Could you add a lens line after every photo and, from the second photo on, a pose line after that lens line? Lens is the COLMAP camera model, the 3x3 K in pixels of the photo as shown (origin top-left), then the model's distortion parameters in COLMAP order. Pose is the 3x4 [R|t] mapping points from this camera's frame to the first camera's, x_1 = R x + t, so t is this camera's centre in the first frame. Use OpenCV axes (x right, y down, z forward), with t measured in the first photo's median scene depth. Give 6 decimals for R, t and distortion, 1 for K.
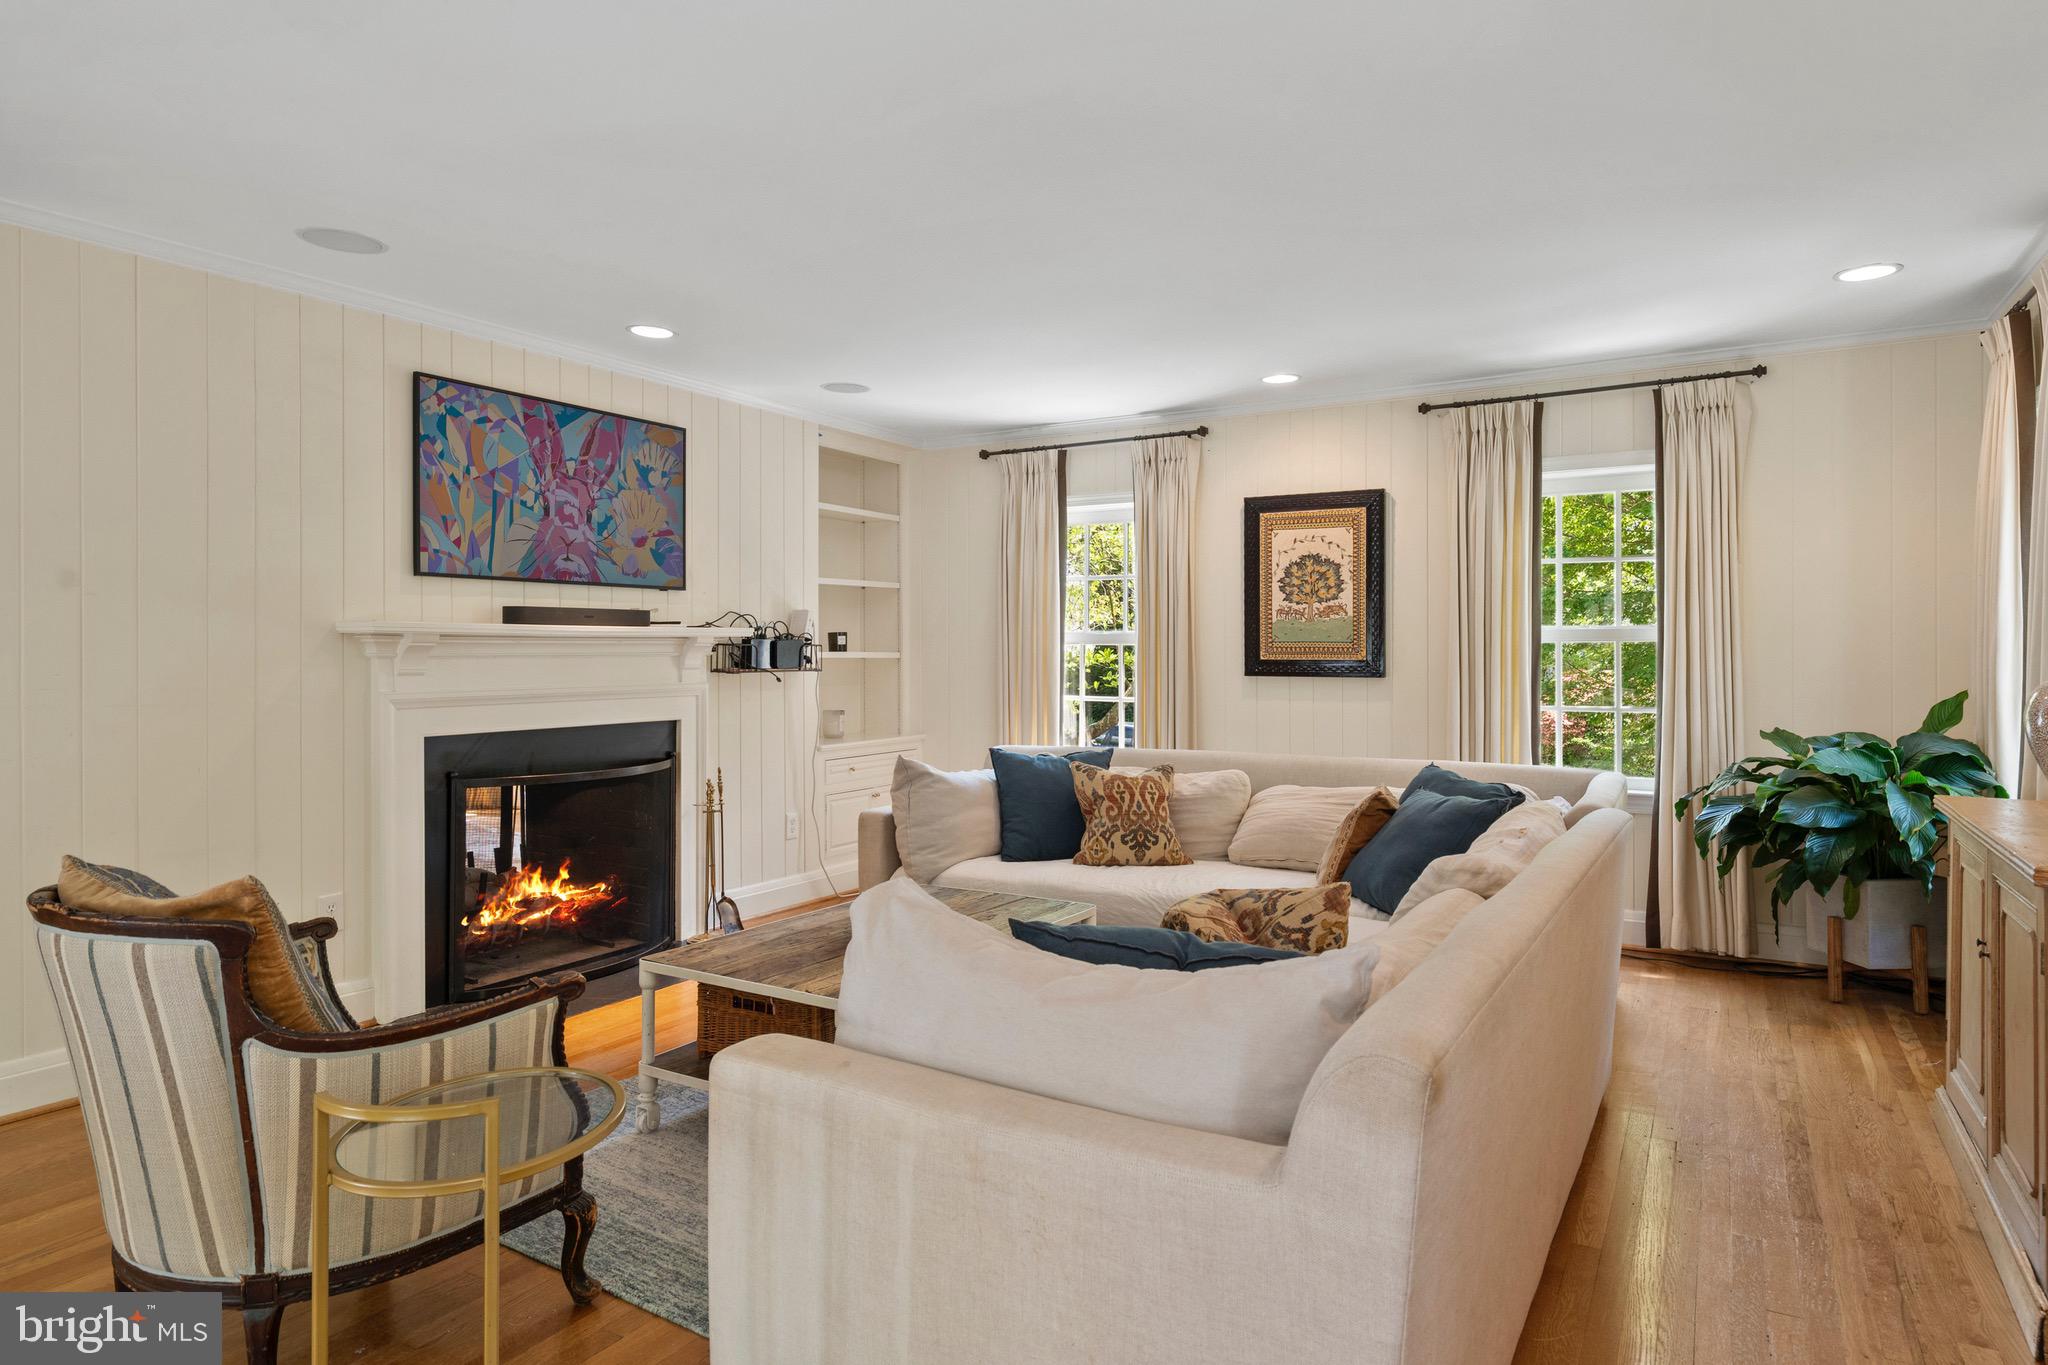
lens RADIAL K [[1140.7, 0, 1024.0], [0, 1140.7, 682.5], [0, 0, 1]] dist [0.002464, 0.000250]
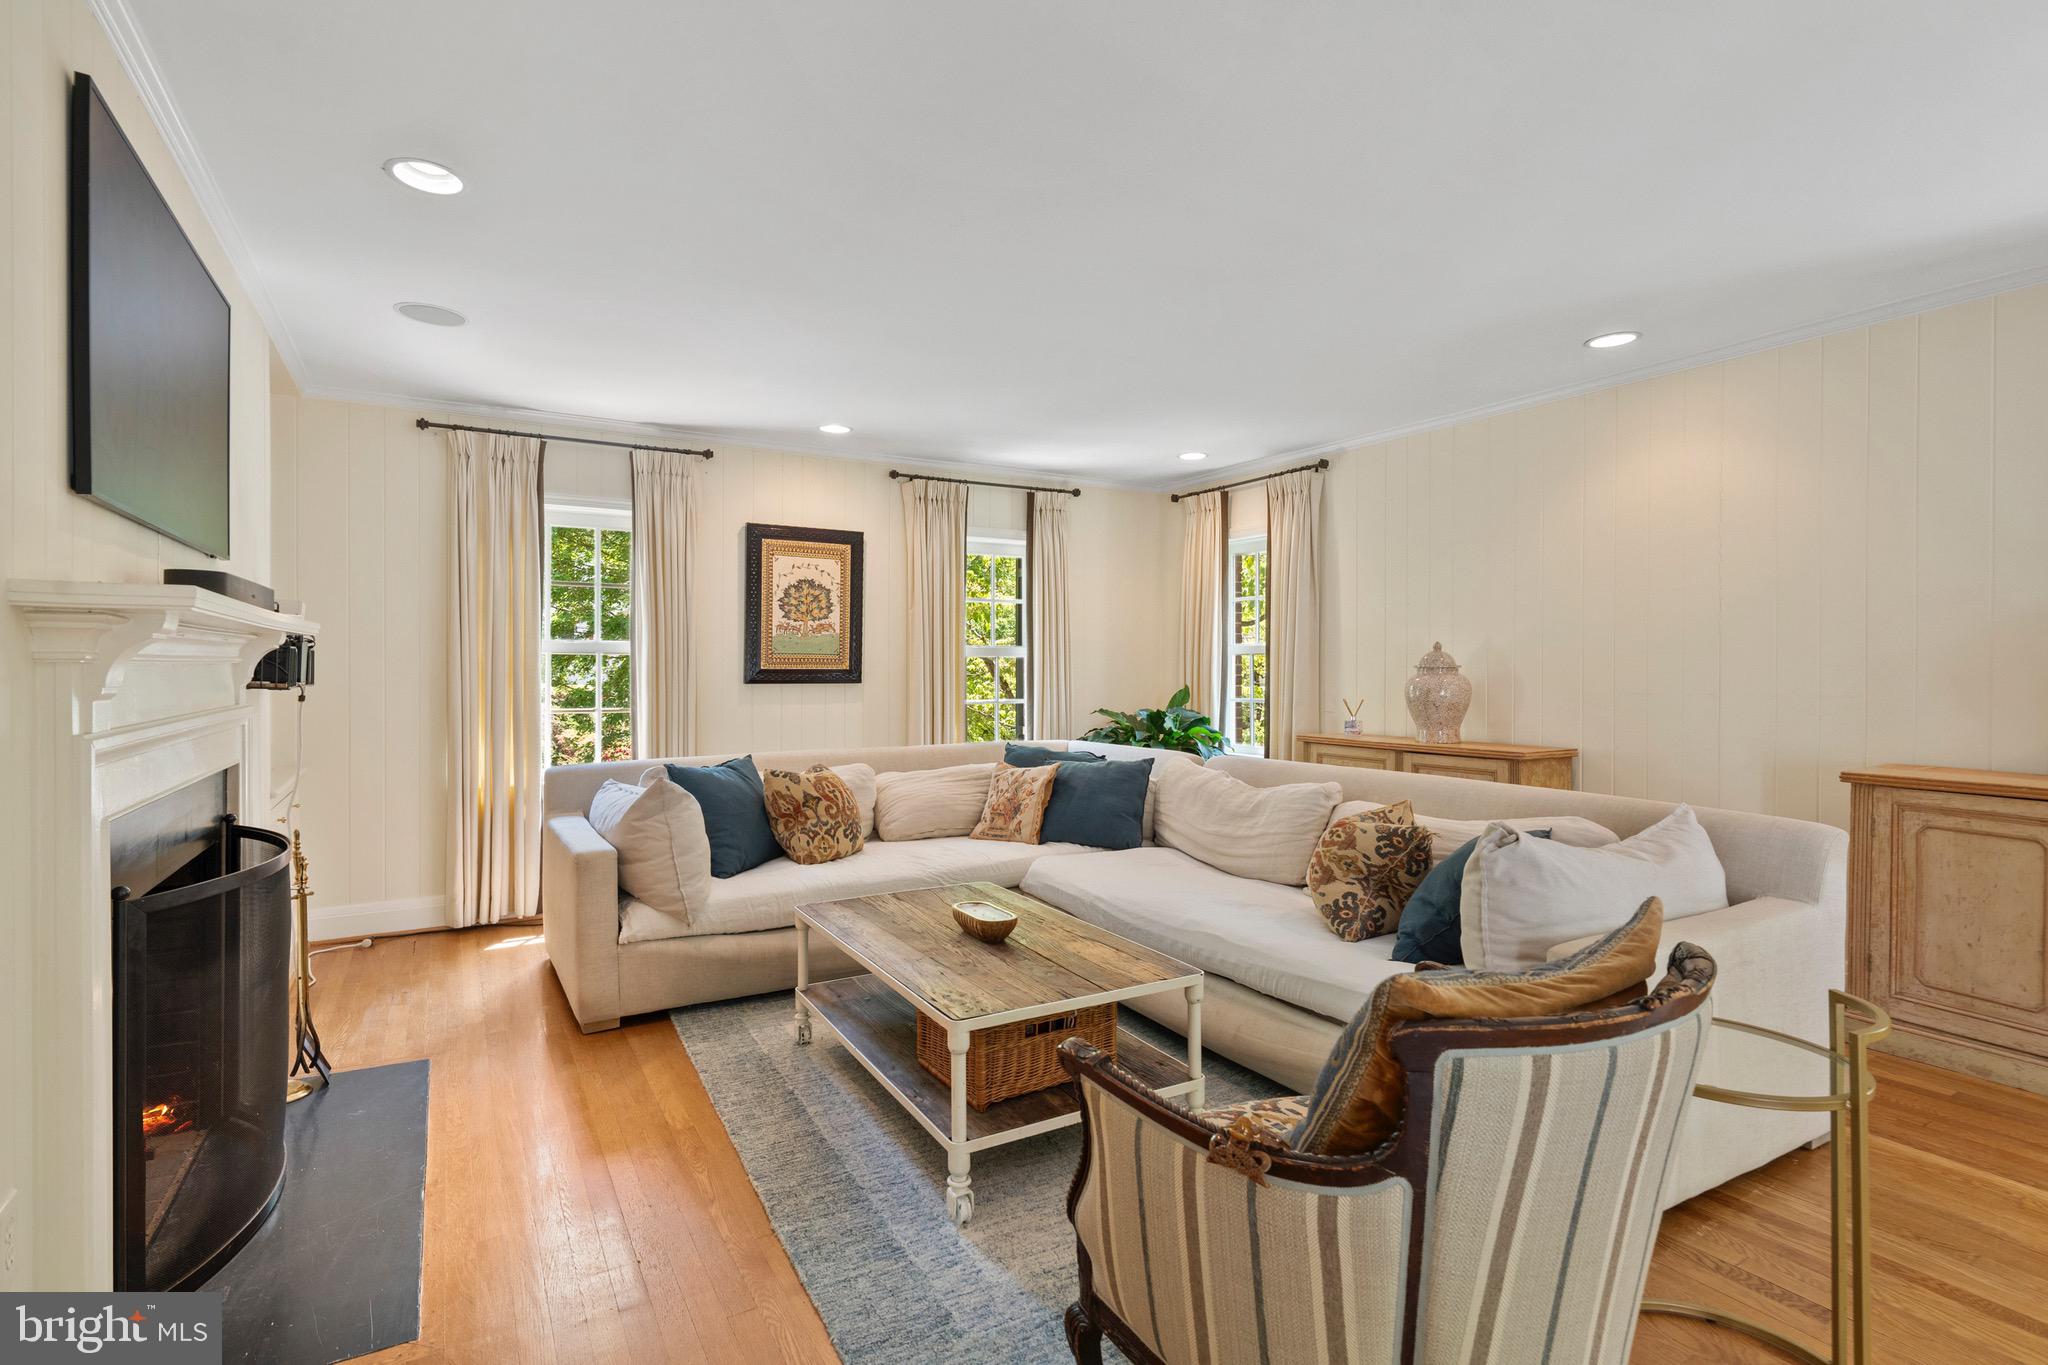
lens RADIAL K [[999.8, 0, 1024.0], [0, 999.8, 682.5], [0, 0, 1]] dist [-0.000394, -0.000040]
pose [[0.480142, -0.014312, 0.877074, -0.543506], [0.020765, 0.999772, 0.004946, -0.006907], [-0.876945, 0.015838, 0.480330, 0.313575]]
